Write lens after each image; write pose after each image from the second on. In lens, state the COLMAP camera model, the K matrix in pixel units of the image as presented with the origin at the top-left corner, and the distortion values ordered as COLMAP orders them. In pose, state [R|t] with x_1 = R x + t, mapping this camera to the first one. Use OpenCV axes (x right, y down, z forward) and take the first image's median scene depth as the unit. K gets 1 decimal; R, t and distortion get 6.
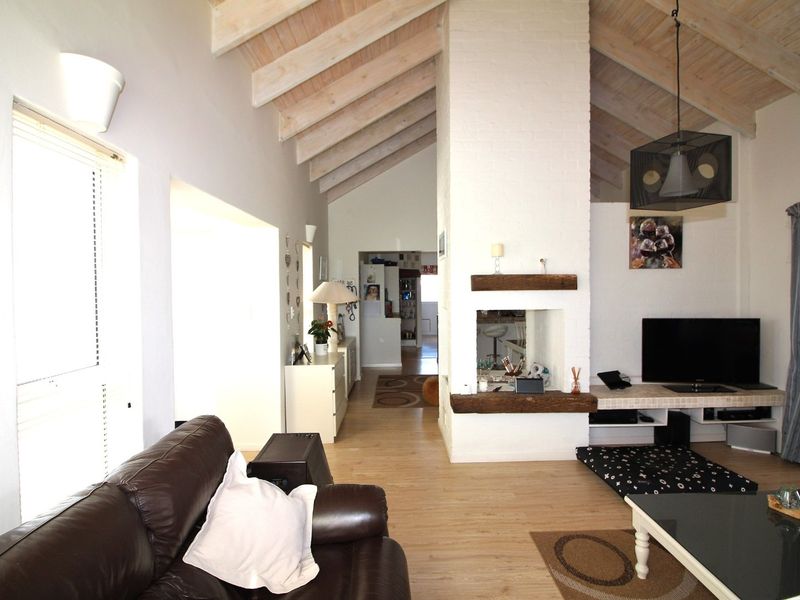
lens RADIAL K [[416.5, 0, 396.9], [0, 416.5, 296.3], [0, 0, 1]] dist [-0.015145, -0.002448]
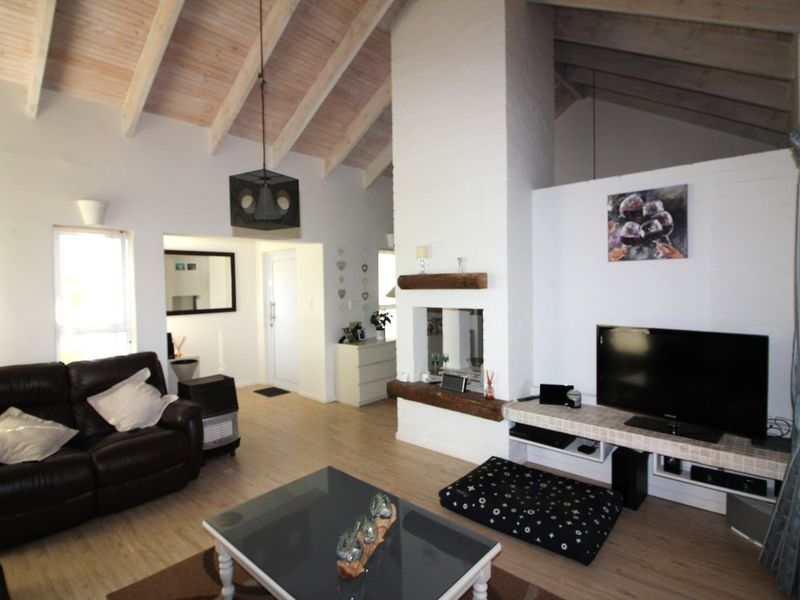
lens RADIAL K [[416.5, 0, 401.8], [0, 416.5, 297.5], [0, 0, 1]] dist [-0.015145, -0.002448]
pose [[0.731803, 0.019004, -0.681252, 0.818985], [-0.003789, 0.999709, 0.023818, -0.015581], [0.681506, -0.014849, 0.731662, 0.154230]]
